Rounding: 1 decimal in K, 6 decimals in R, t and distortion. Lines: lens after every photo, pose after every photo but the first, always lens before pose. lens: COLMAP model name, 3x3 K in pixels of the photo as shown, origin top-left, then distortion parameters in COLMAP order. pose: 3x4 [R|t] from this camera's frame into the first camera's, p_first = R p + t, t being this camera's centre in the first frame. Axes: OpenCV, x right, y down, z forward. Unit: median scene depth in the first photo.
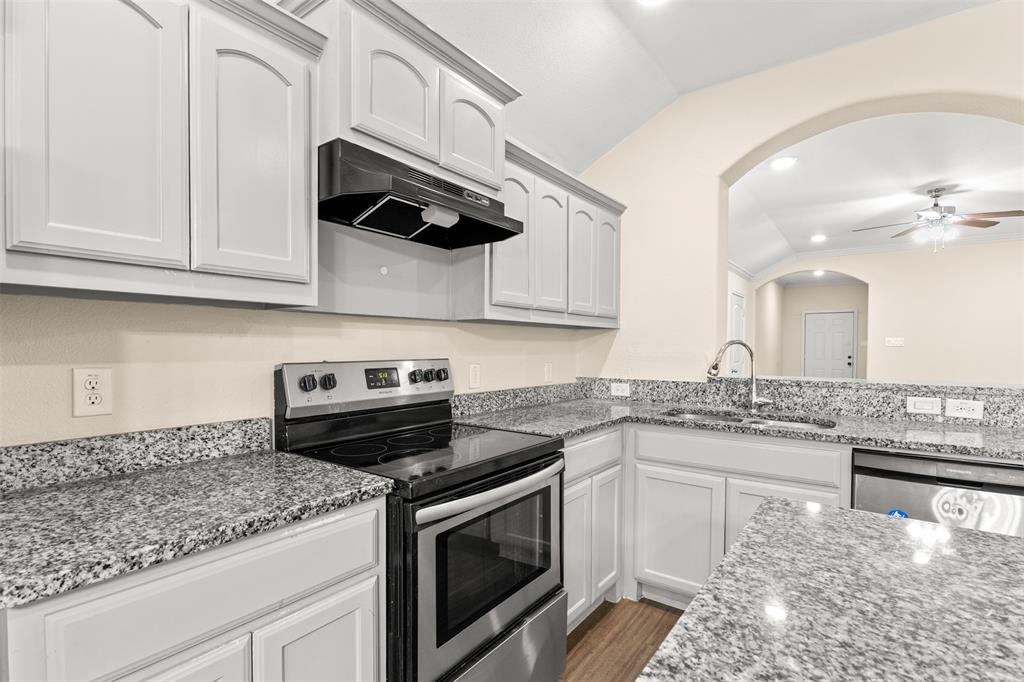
lens RADIAL K [[480.1, 0, 515.7], [0, 480.1, 356.3], [0, 0, 1]] dist [-0.001545, -0.002144]
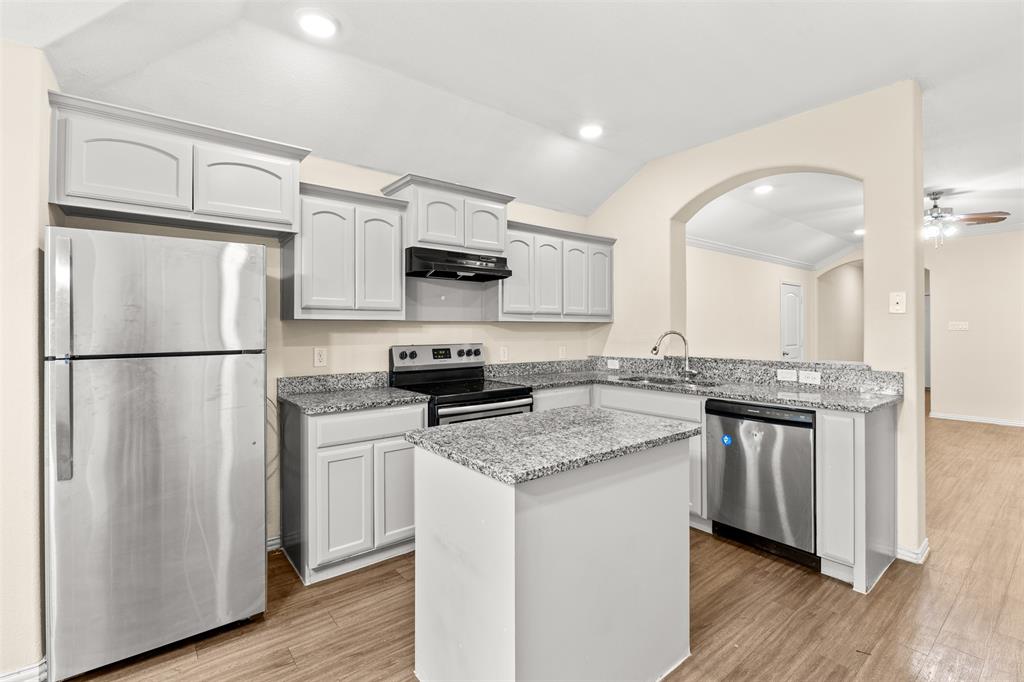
lens RADIAL K [[462.3, 0, 512.7], [0, 462.3, 328.4], [0, 0, 1]] dist [-0.007715, -0.000860]
pose [[0.965058, -0.007630, -0.261924, 0.404530], [0.001412, 0.999713, -0.023921, -0.009356], [0.262032, 0.022715, 0.964792, -0.599619]]
